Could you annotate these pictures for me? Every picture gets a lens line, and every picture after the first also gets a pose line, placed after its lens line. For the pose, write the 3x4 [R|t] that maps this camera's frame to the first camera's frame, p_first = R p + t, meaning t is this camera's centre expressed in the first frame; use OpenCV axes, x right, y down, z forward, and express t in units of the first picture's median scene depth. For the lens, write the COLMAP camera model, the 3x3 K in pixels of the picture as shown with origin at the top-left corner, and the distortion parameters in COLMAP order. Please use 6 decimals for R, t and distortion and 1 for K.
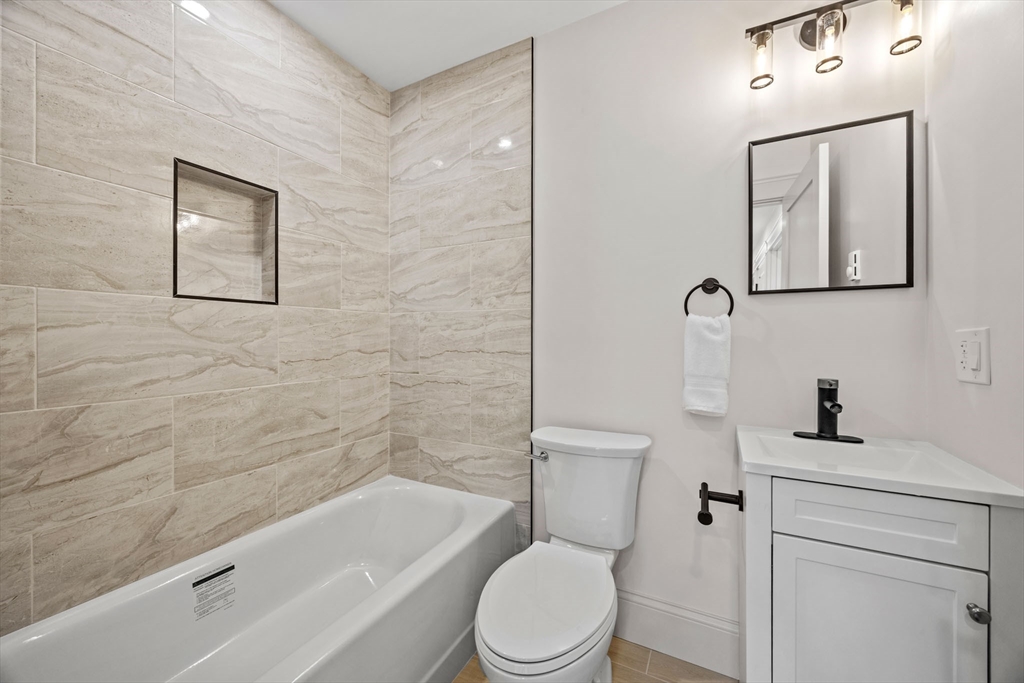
lens RADIAL K [[390.9, 0, 508.7], [0, 390.9, 341.2], [0, 0, 1]] dist [0.000921, 0.000339]
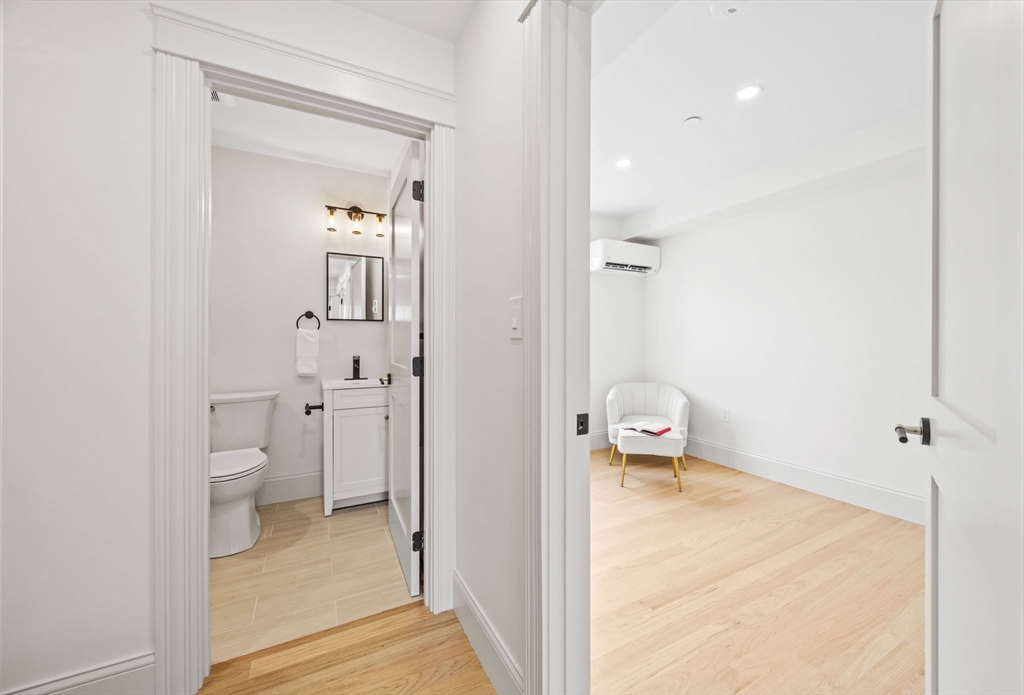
lens RADIAL K [[396.3, 0, 536.4], [0, 396.3, 340.6], [0, 0, 1]] dist [-0.000244, 0.000135]
pose [[0.532933, -0.000852, 0.846157, -0.721794], [0.000252, 1.000000, 0.000848, -0.005156], [-0.846157, -0.000239, 0.532933, -1.325941]]
